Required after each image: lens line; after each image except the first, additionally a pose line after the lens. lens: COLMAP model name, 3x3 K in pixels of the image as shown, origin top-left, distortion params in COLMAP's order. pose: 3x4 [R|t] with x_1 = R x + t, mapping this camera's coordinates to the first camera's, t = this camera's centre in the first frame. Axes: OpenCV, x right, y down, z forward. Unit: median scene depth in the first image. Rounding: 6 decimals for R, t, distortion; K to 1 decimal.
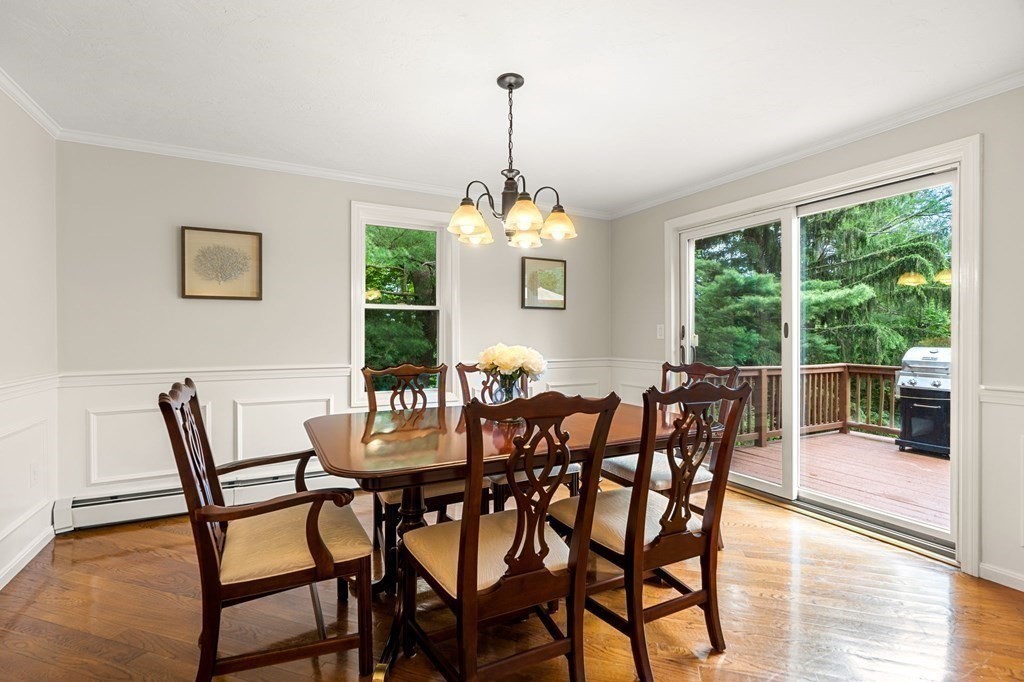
lens RADIAL K [[482.6, 0, 512.8], [0, 482.6, 345.5], [0, 0, 1]] dist [0.000052, -0.000006]
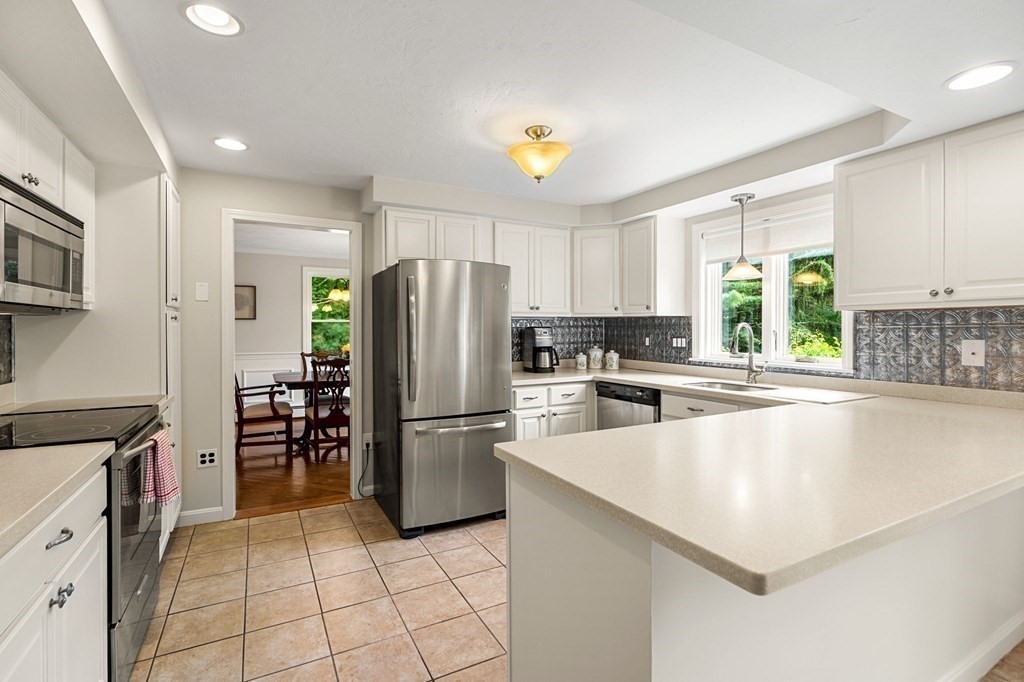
lens RADIAL K [[477.0, 0, 507.0], [0, 477.0, 339.3], [0, 0, 1]] dist [-0.004409, -0.000353]
pose [[0.999975, 0.001170, 0.006919, 0.655638], [-0.001193, 0.999994, 0.003354, -0.026854], [-0.006915, -0.003363, 0.999970, -1.270300]]
